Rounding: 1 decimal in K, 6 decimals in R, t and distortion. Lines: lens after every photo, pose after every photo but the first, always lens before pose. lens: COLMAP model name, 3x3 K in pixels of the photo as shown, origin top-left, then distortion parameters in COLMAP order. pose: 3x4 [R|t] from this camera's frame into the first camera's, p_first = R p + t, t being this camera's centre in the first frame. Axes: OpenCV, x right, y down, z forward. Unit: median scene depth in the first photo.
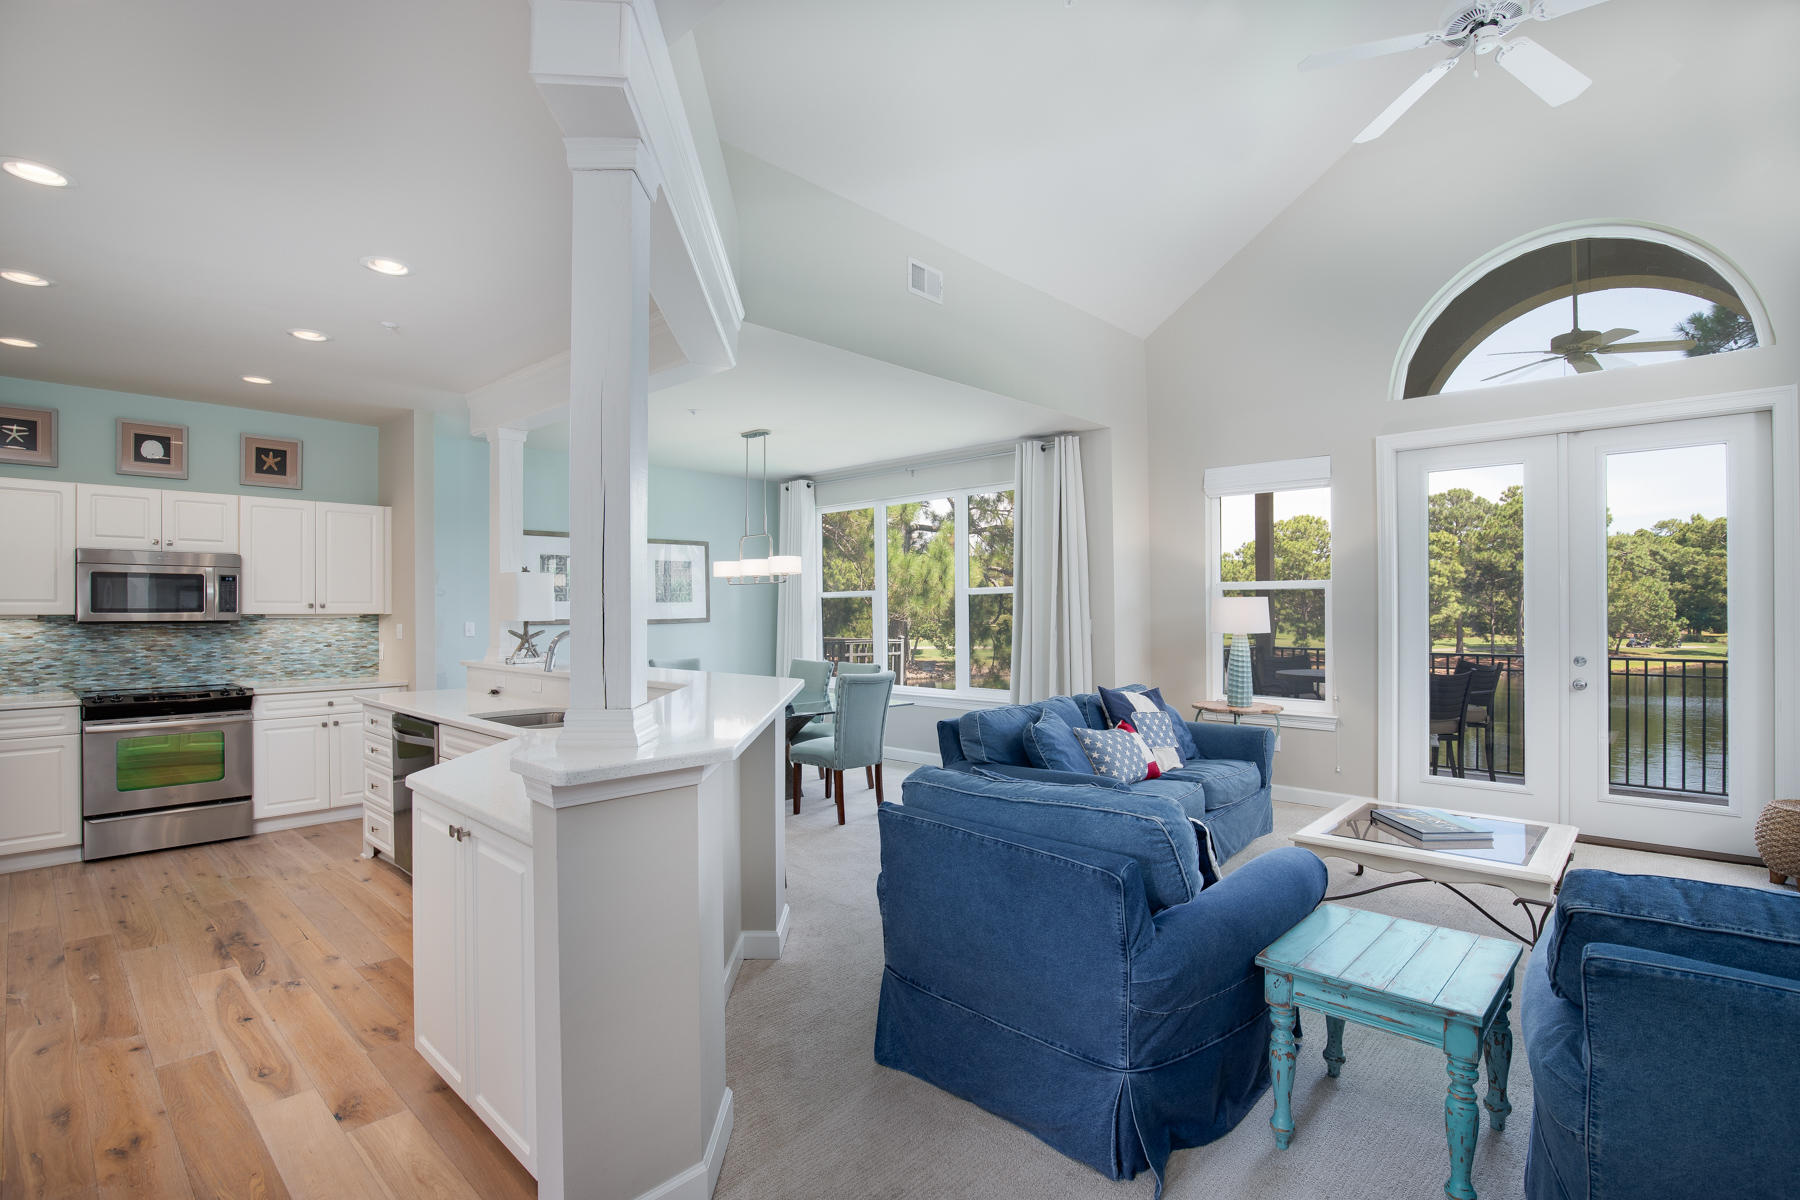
lens RADIAL K [[858.9, 0, 902.7], [0, 858.9, 604.8], [0, 0, 1]] dist [-0.023242, -0.000109]
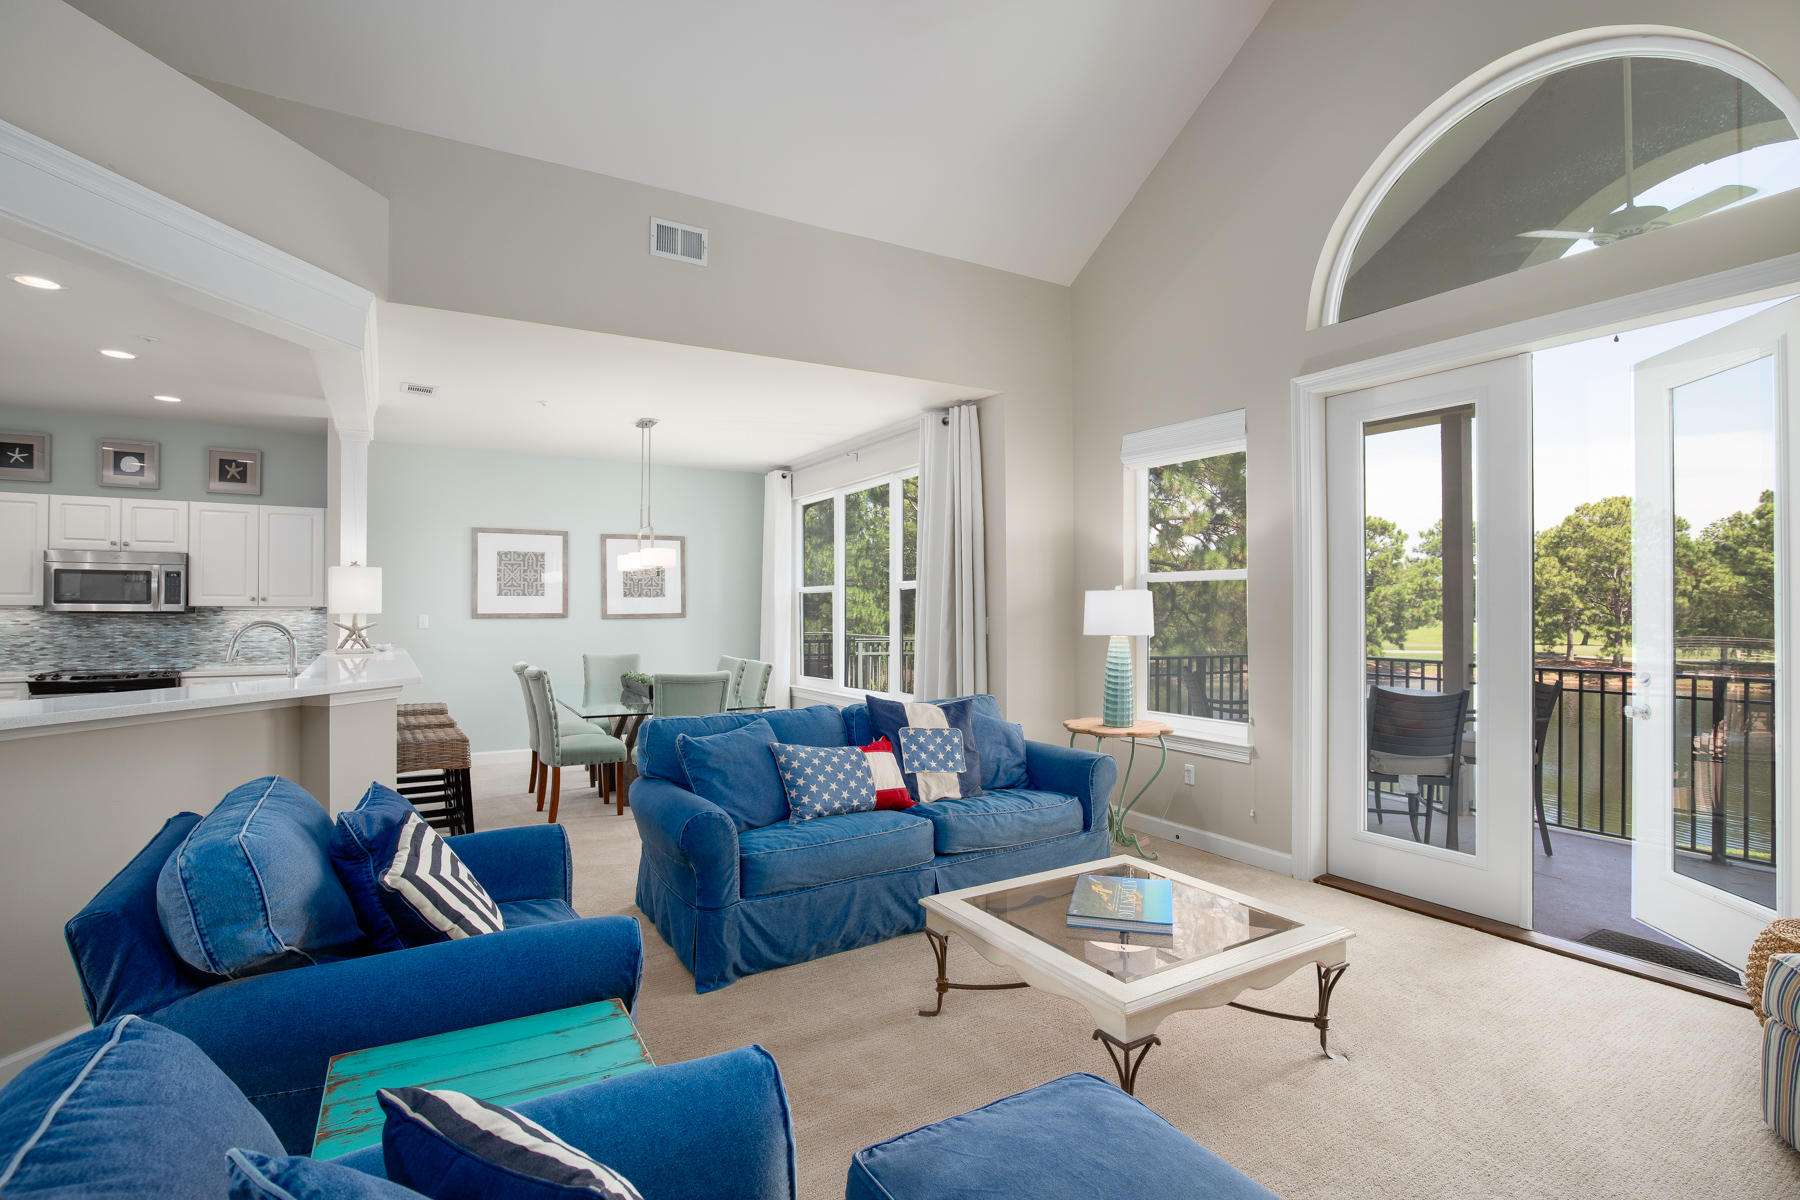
lens RADIAL K [[865.7, 0, 900.0], [0, 865.7, 600.0], [0, 0, 1]] dist [-0.021504, 0.000137]
pose [[0.959185, 0.002389, -0.282769, 0.452016], [-0.003288, 0.999991, -0.002704, 0.003019], [0.282760, 0.003523, 0.959184, 0.170157]]
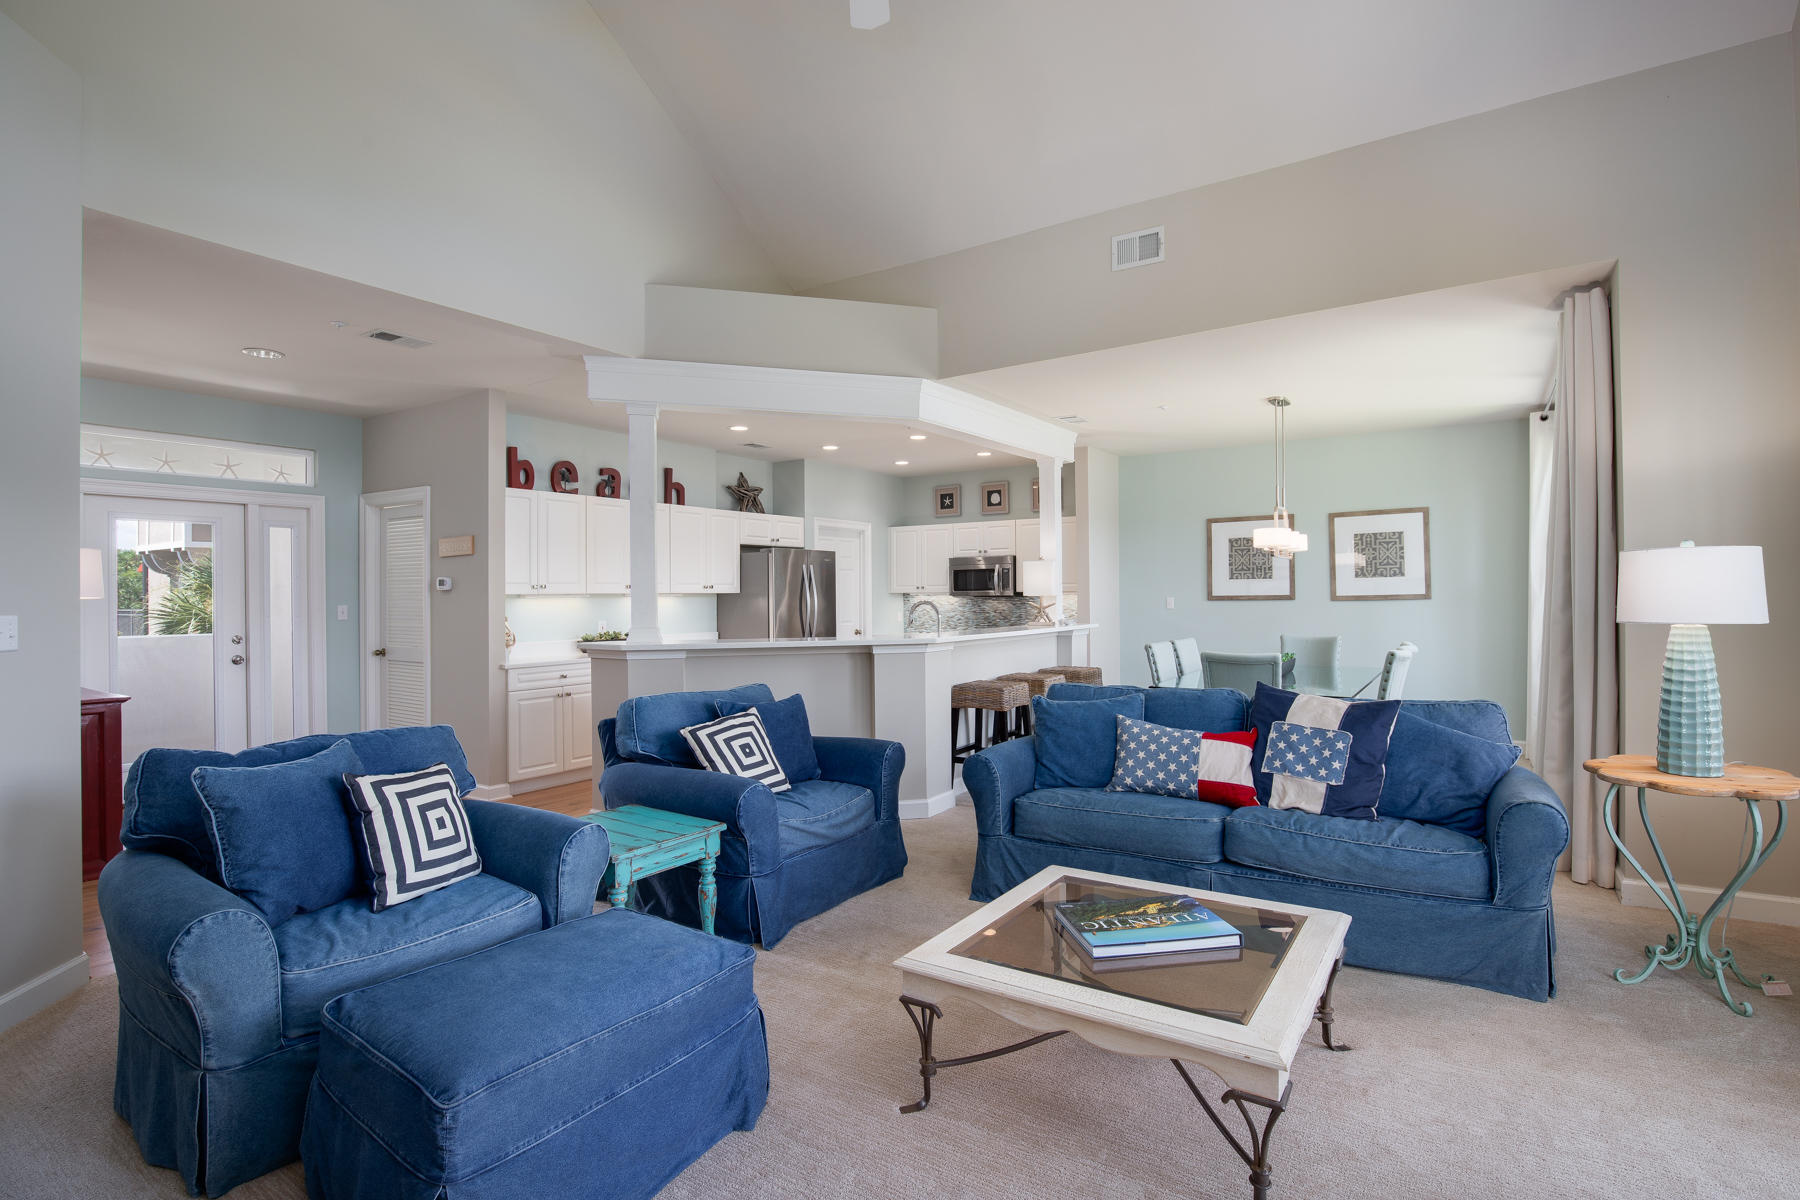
lens RADIAL K [[865.7, 0, 900.0], [0, 865.7, 600.0], [0, 0, 1]] dist [-0.021504, 0.000137]
pose [[0.152385, 0.006028, -0.988303, 0.847276], [0.013501, 0.999875, 0.008180, 0.010505], [0.988229, -0.014590, 0.152284, 0.512250]]
